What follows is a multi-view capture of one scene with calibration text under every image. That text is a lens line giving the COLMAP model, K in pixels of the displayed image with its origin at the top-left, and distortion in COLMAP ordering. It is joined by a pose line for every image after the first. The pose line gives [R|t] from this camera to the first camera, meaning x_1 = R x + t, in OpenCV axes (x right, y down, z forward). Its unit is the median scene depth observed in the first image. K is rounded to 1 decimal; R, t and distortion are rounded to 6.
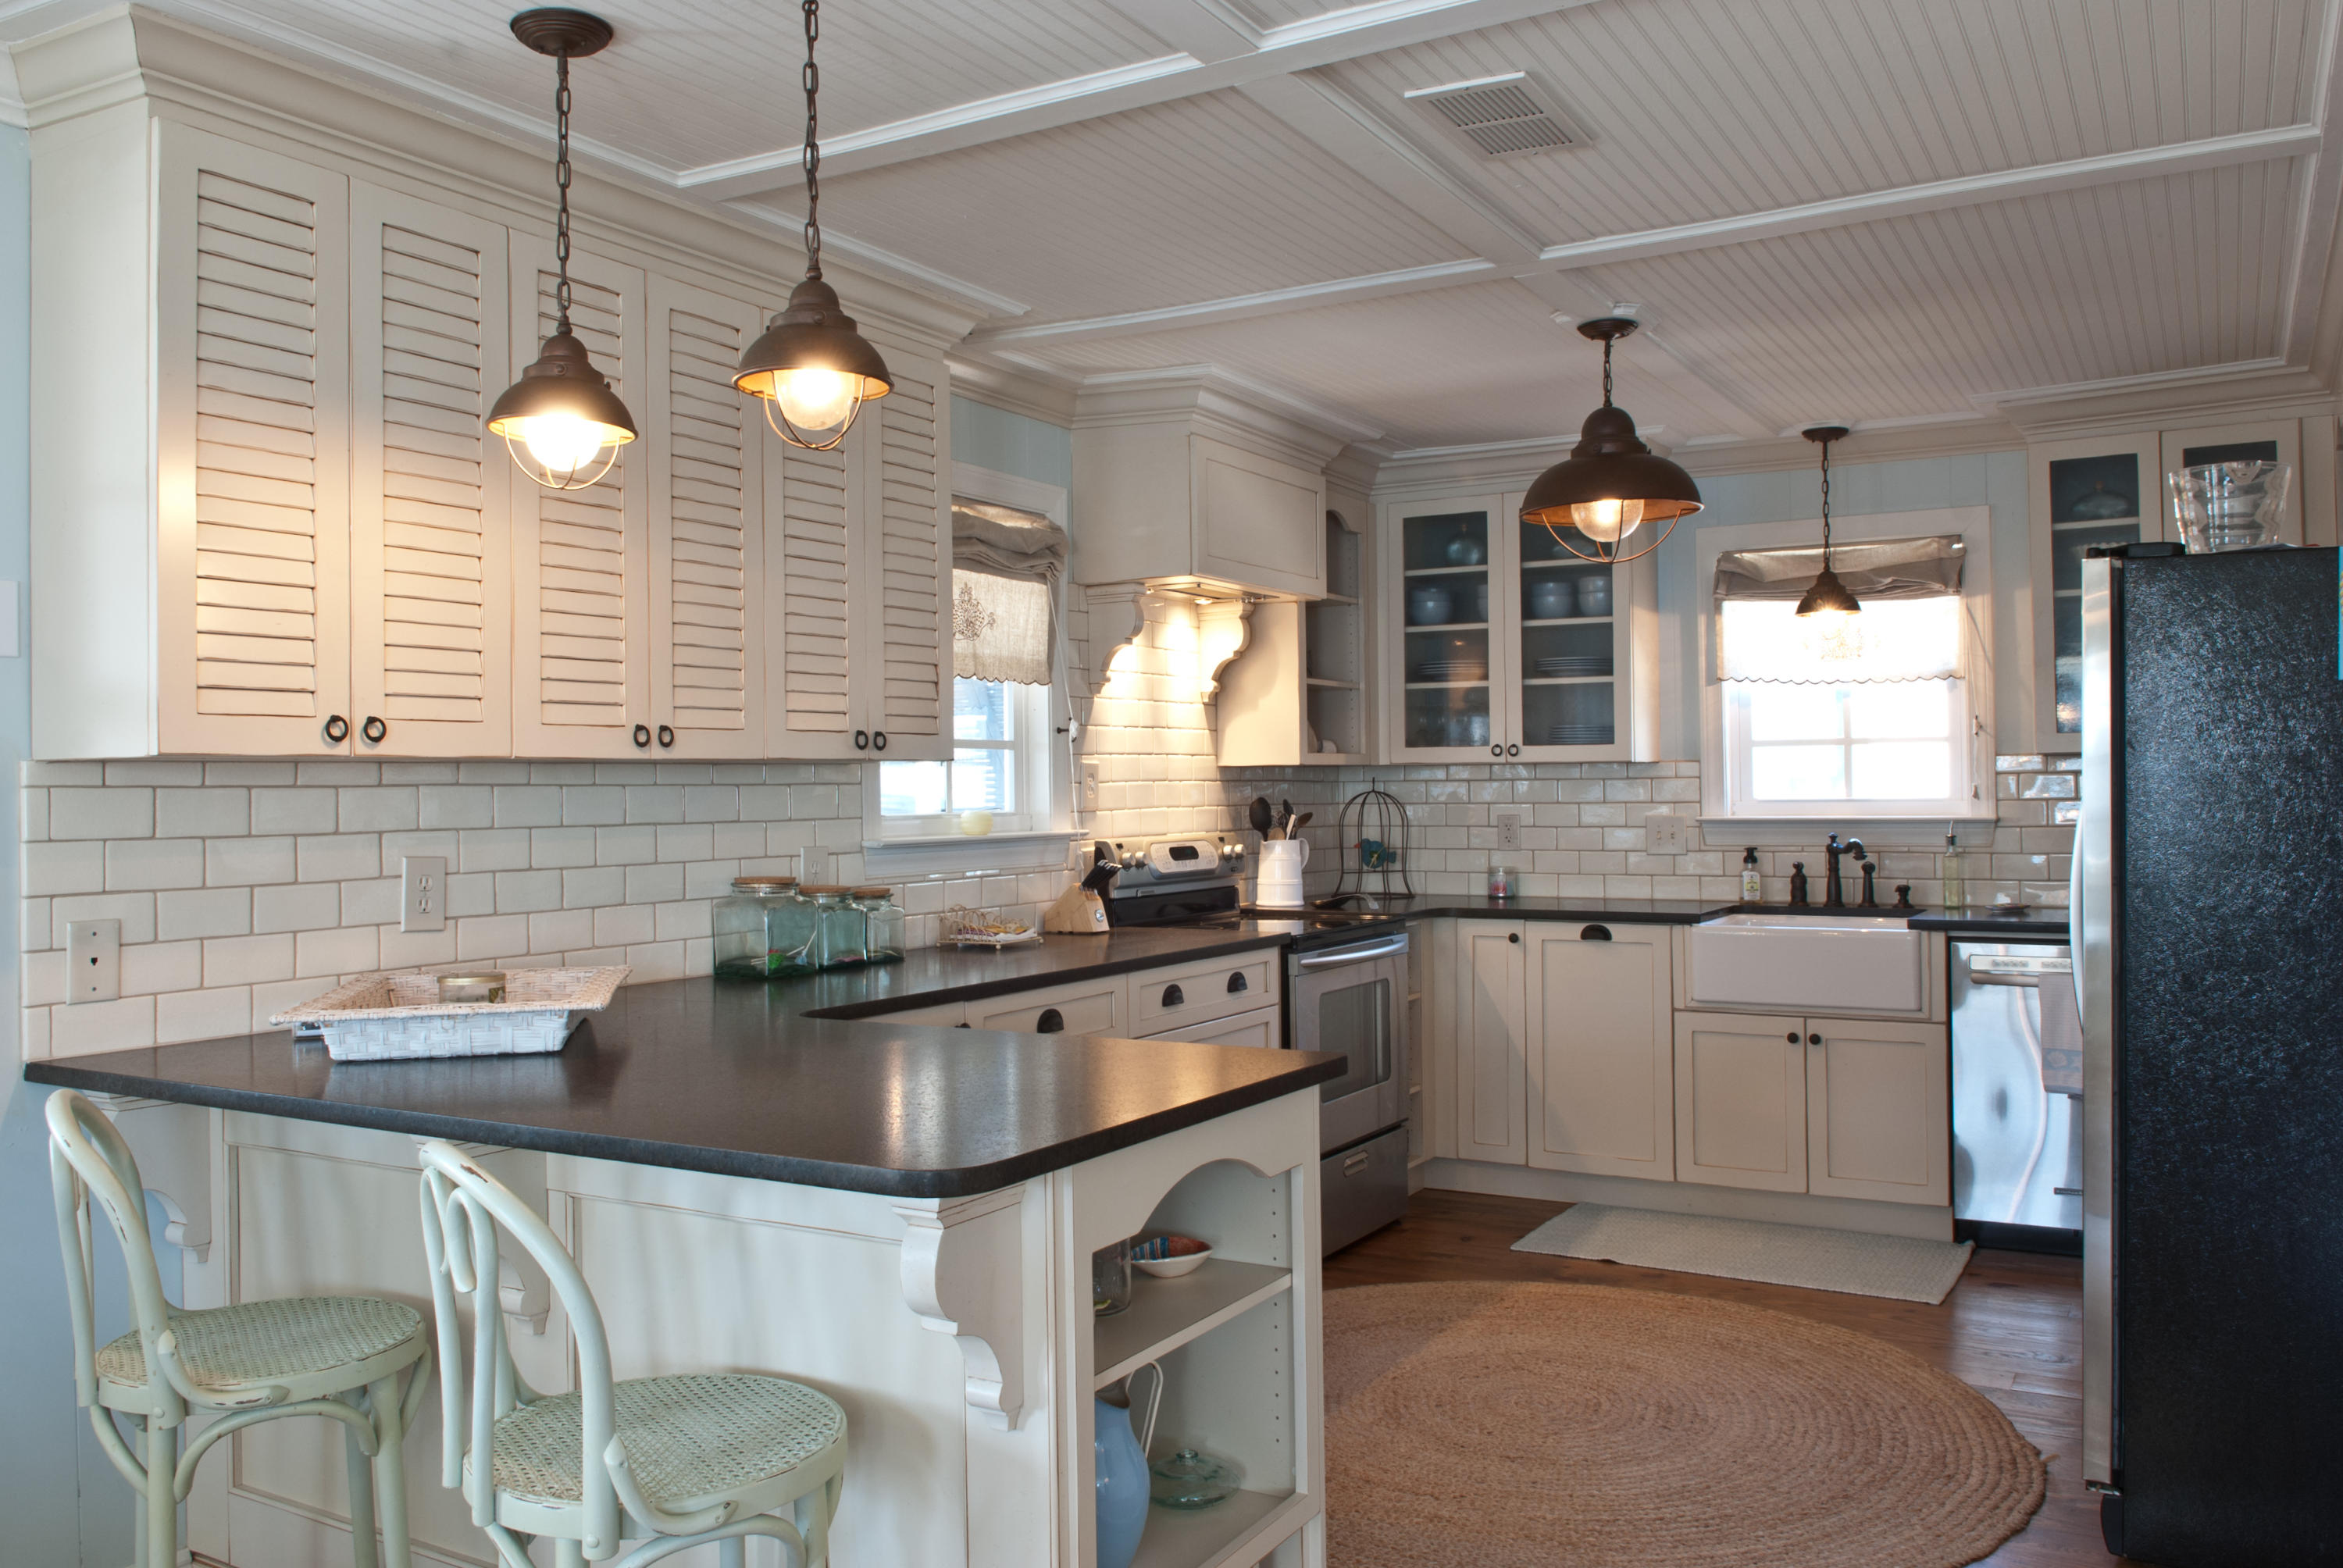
lens RADIAL K [[1787.7, 0, 1171.5], [0, 1787.7, 784.0], [0, 0, 1]] dist [-0.006591, -0.003263]
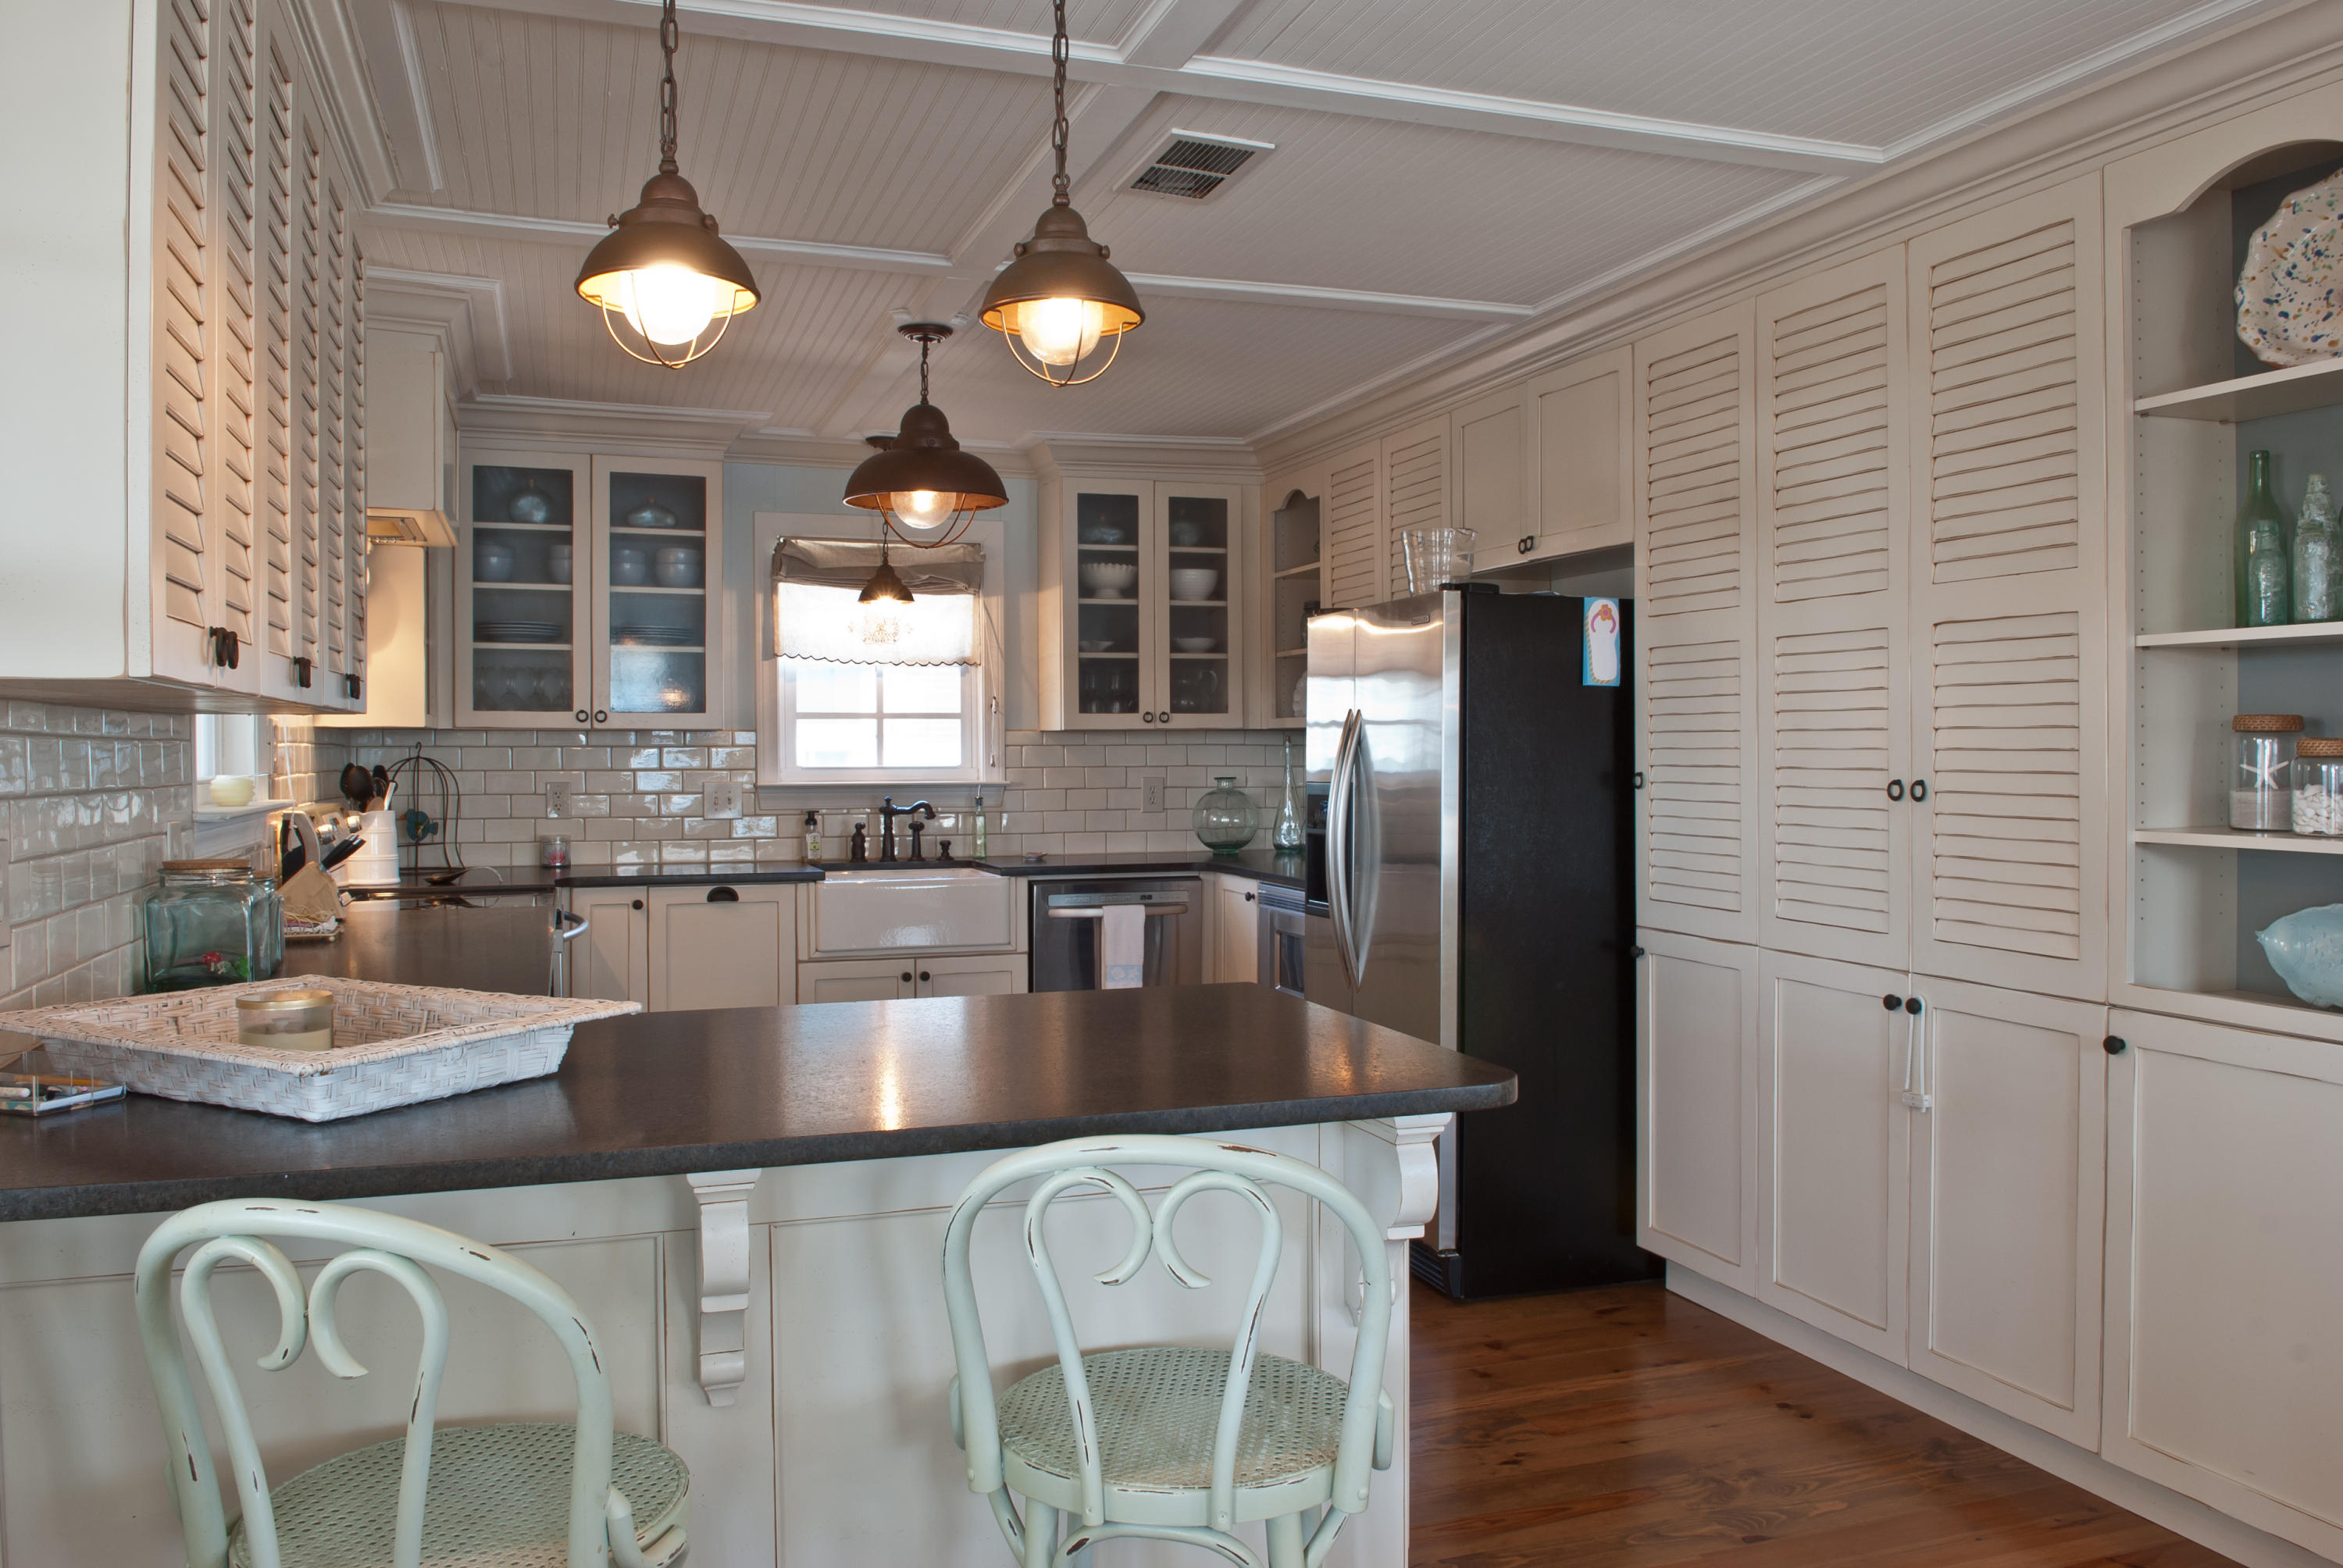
lens RADIAL K [[1737.0, 0, 1171.5], [0, 1737.0, 784.0], [0, 0, 1]] dist [-0.003264, -0.005714]
pose [[0.669265, -0.004978, 0.743008, -0.329418], [-0.006071, 0.999908, 0.012168, 0.005189], [-0.742999, -0.012655, 0.669172, 0.130148]]
